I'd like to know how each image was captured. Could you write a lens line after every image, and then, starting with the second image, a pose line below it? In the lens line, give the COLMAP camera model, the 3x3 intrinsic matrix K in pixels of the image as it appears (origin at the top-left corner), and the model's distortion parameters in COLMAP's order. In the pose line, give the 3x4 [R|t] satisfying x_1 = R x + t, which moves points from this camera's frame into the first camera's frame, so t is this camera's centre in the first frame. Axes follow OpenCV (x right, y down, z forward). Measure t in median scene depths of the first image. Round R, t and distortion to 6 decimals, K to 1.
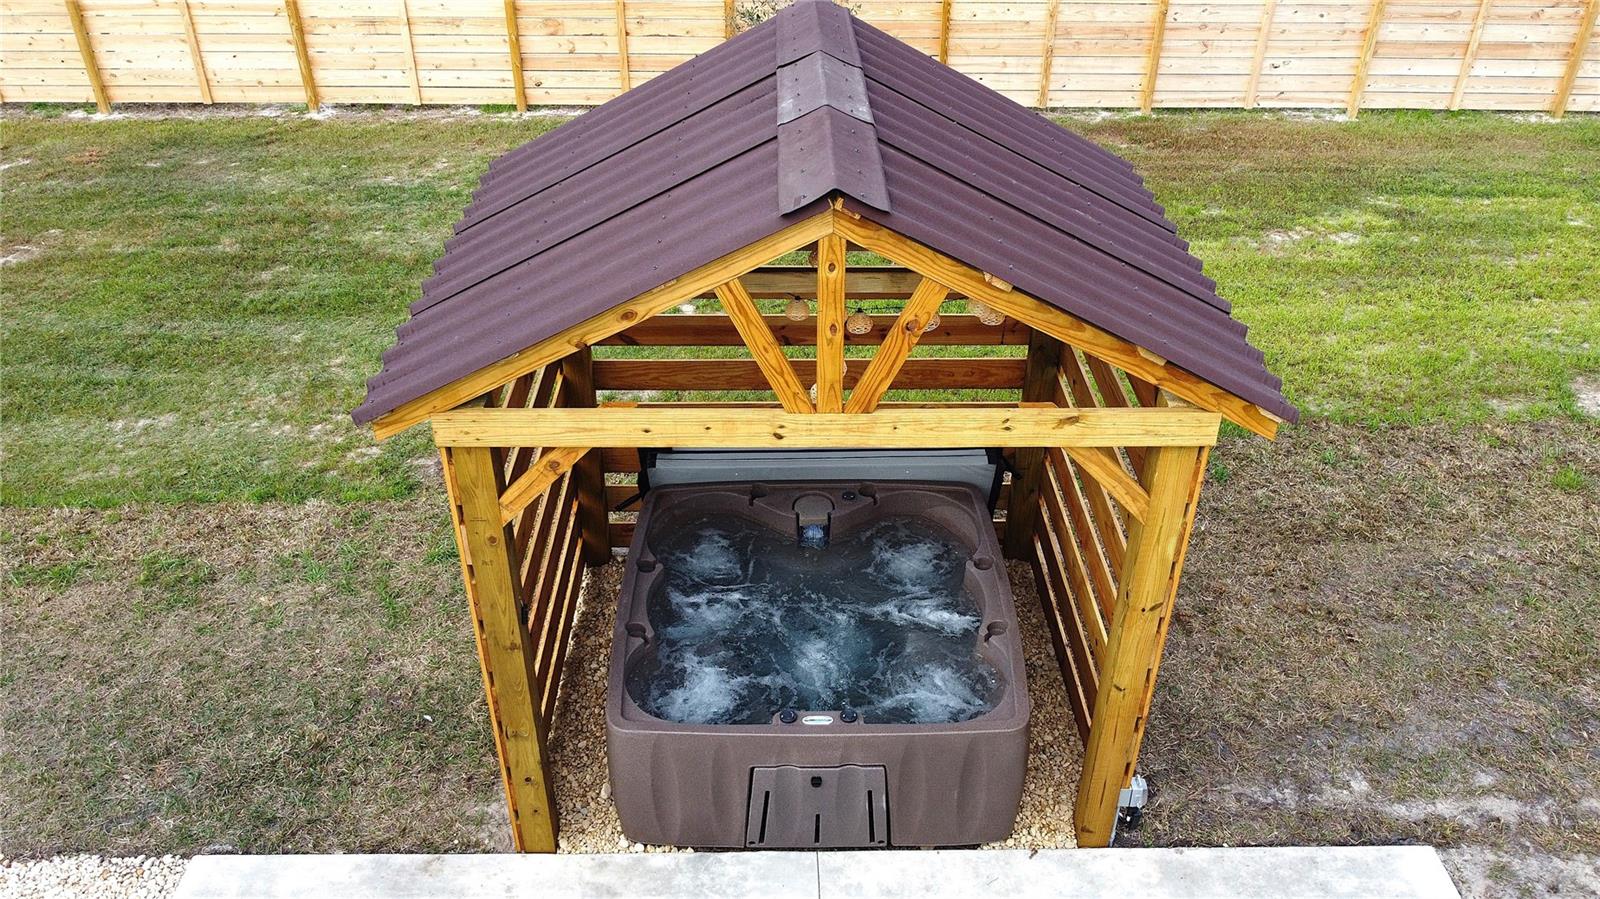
lens RADIAL K [[1206.5, 0, 801.1], [0, 1206.5, 450.3], [0, 0, 1]] dist [0.002591, -0.009416]
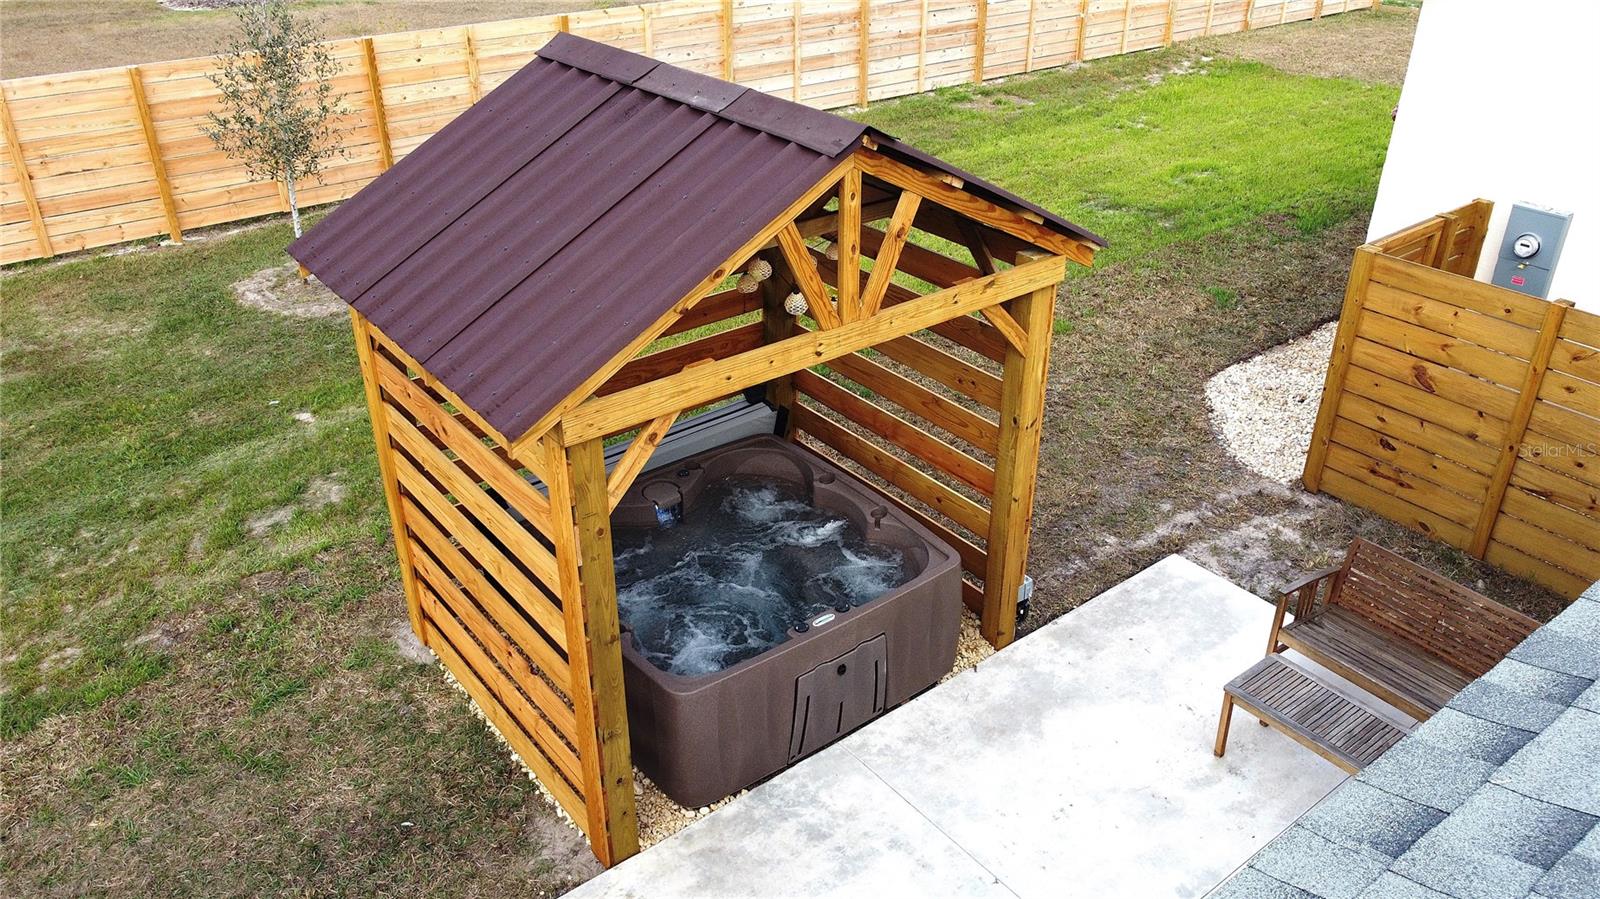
lens RADIAL K [[1206.5, 0, 800.9], [0, 1206.5, 448.9], [0, 0, 1]] dist [0.002591, -0.009416]
pose [[0.797179, -0.301230, 0.523227, -0.525129], [0.340589, 0.939950, 0.022230, 0.034152], [-0.498503, 0.160484, 0.851903, -0.000974]]
